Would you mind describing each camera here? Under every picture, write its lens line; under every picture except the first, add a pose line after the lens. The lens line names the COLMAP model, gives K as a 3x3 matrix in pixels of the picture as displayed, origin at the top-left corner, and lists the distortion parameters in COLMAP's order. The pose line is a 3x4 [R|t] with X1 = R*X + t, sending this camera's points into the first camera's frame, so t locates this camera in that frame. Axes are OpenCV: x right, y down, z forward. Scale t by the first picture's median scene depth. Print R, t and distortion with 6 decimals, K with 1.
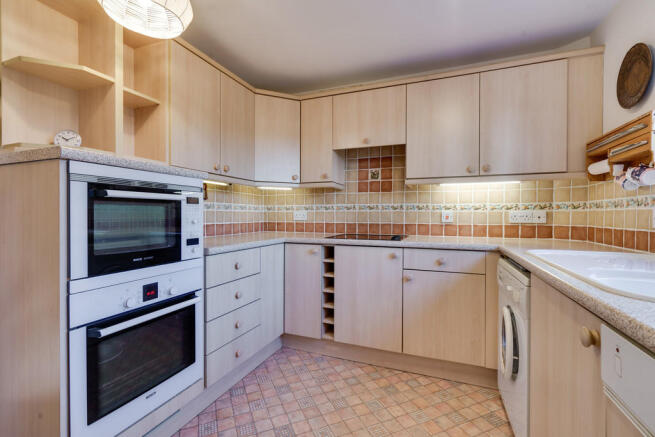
lens RADIAL K [[297.3, 0, 329.8], [0, 297.3, 218.8], [0, 0, 1]] dist [0.007842, -0.000207]
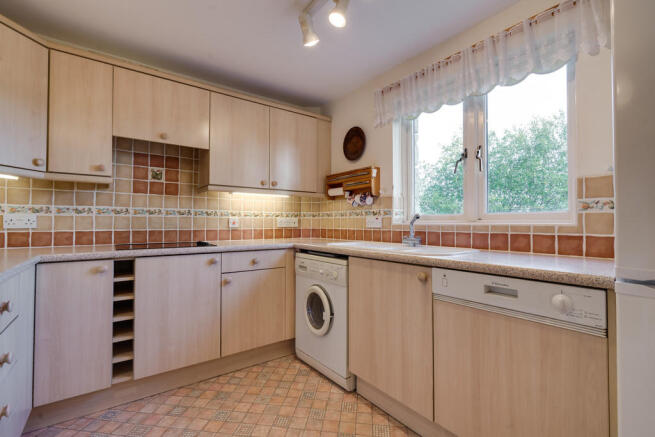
lens RADIAL K [[297.3, 0, 325.6], [0, 297.3, 219.9], [0, 0, 1]] dist [0.007842, -0.000207]
pose [[0.526771, 0.006171, 0.849985, -0.396020], [0.010994, 0.999841, -0.014072, 0.003481], [-0.849936, 0.016758, 0.526619, 0.145614]]
